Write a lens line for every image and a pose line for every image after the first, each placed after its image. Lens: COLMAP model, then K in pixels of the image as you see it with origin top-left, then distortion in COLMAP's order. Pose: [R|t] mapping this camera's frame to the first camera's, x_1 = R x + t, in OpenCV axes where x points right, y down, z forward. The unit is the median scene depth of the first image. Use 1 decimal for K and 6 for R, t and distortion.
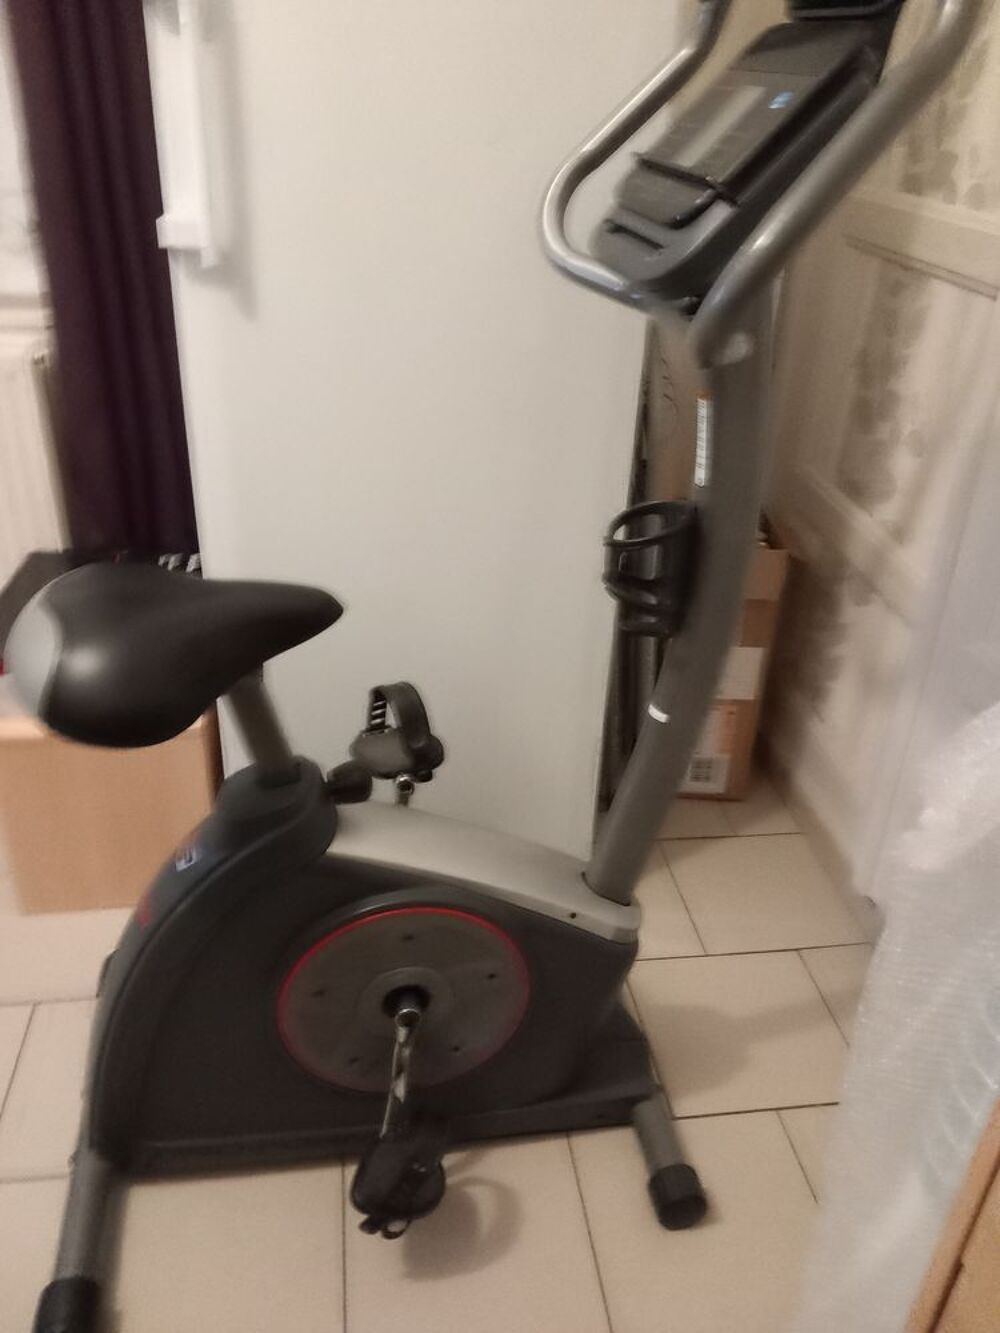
lens RADIAL K [[1045.8, 0, 481.4], [0, 1045.8, 665.0], [0, 0, 1]] dist [0.036389, -0.102923]
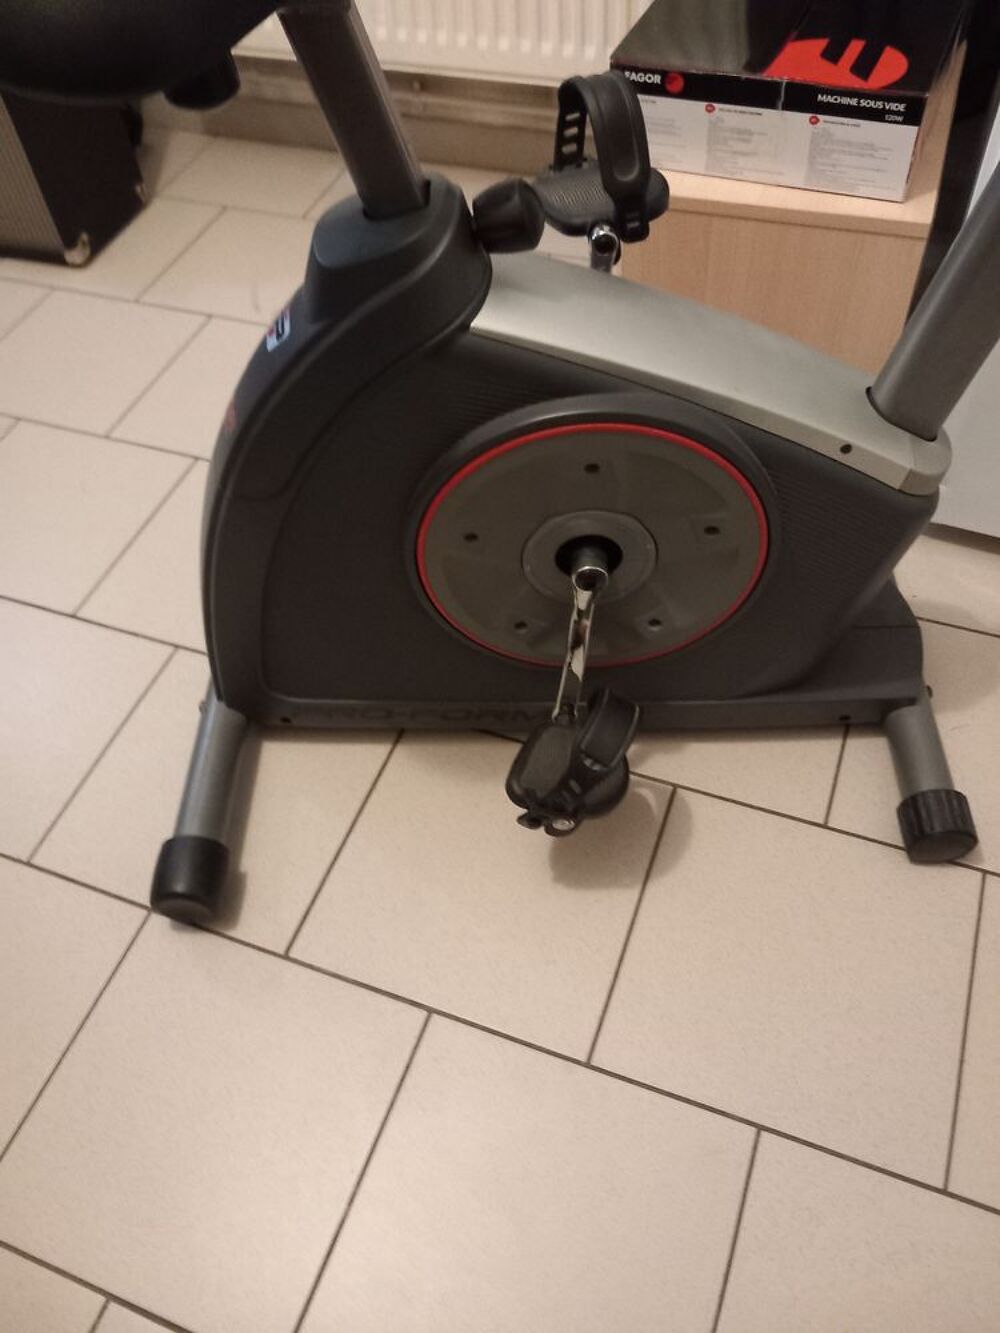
lens RADIAL K [[1045.8, 0, 481.4], [0, 1045.8, 665.0], [0, 0, 1]] dist [0.036389, -0.102923]
pose [[0.975348, 0.087893, -0.202415, 0.009027], [0.000269, 0.916783, 0.399386, 0.098765], [0.220674, -0.389594, 0.894158, 0.302016]]
